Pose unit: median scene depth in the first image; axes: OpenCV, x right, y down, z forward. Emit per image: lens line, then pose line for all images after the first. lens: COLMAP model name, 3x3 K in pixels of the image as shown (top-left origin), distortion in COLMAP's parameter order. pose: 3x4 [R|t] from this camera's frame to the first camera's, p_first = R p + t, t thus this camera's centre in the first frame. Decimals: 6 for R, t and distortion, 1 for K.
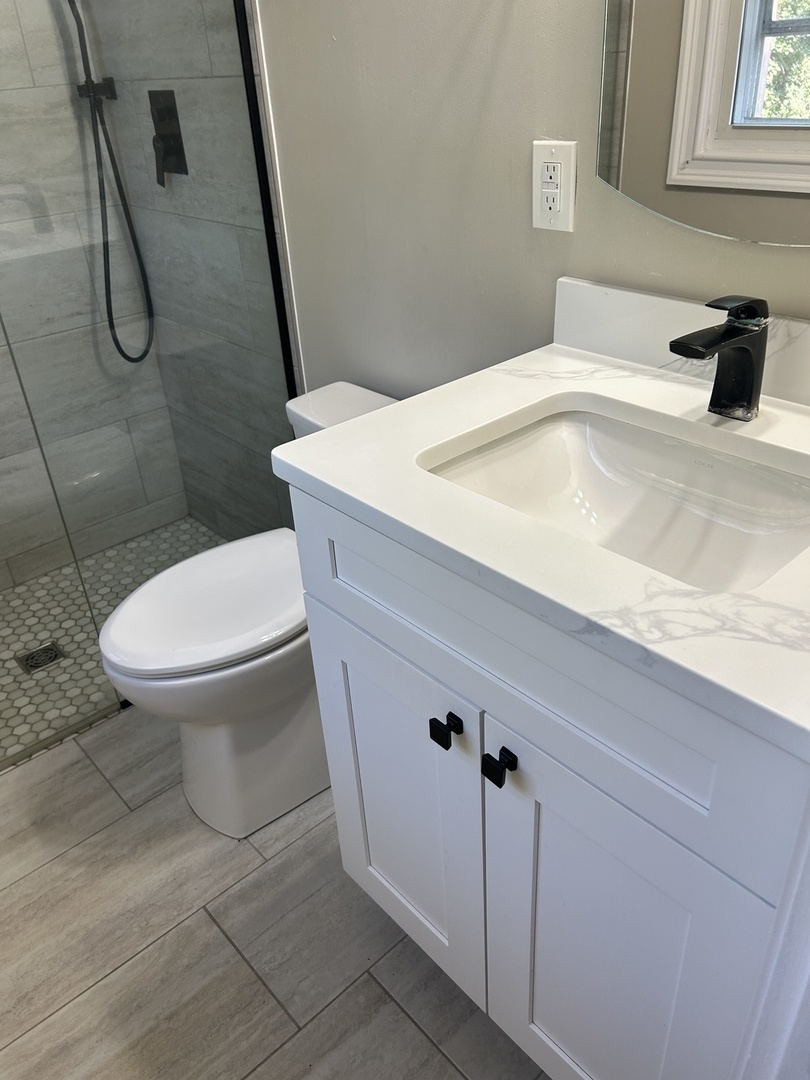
lens RADIAL K [[820.4, 0, 409.7], [0, 820.4, 538.8], [0, 0, 1]] dist [0.047844, -0.060653]
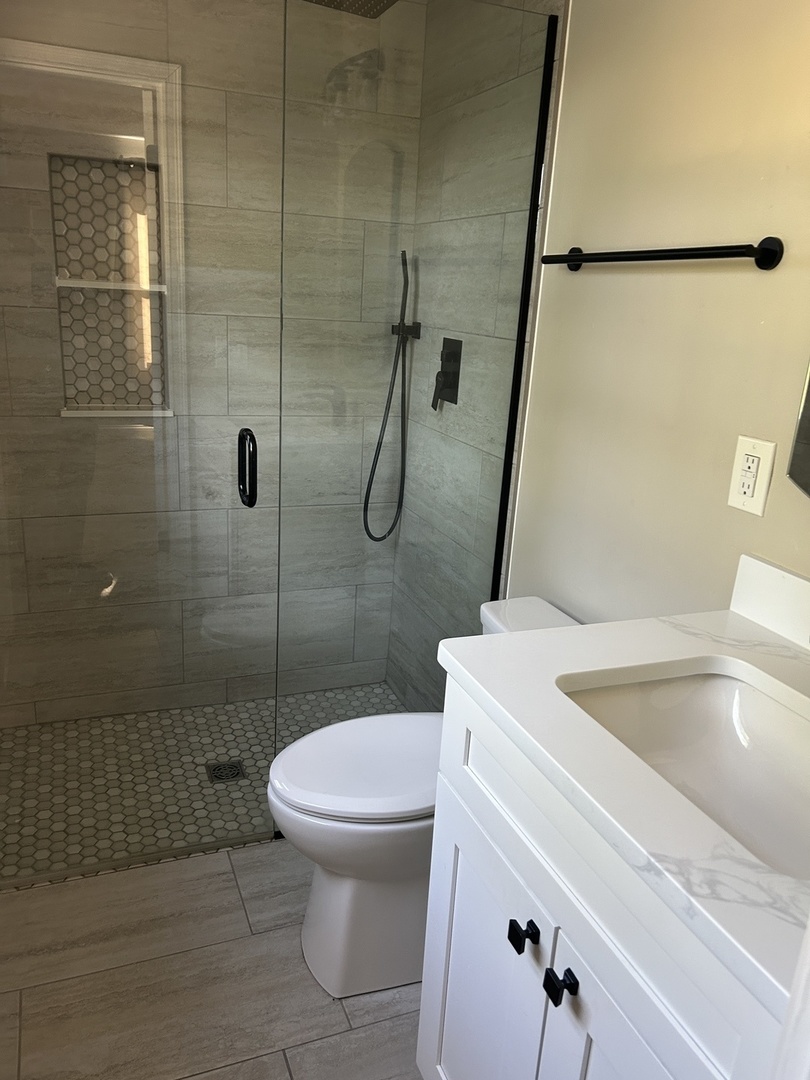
lens RADIAL K [[820.4, 0, 398.6], [0, 820.4, 542.1], [0, 0, 1]] dist [0.047844, -0.060653]
pose [[0.931137, 0.205344, -0.301360, 0.059286], [-0.269995, 0.943686, -0.191204, -0.000177], [0.245126, 0.259403, 0.934143, -0.092437]]
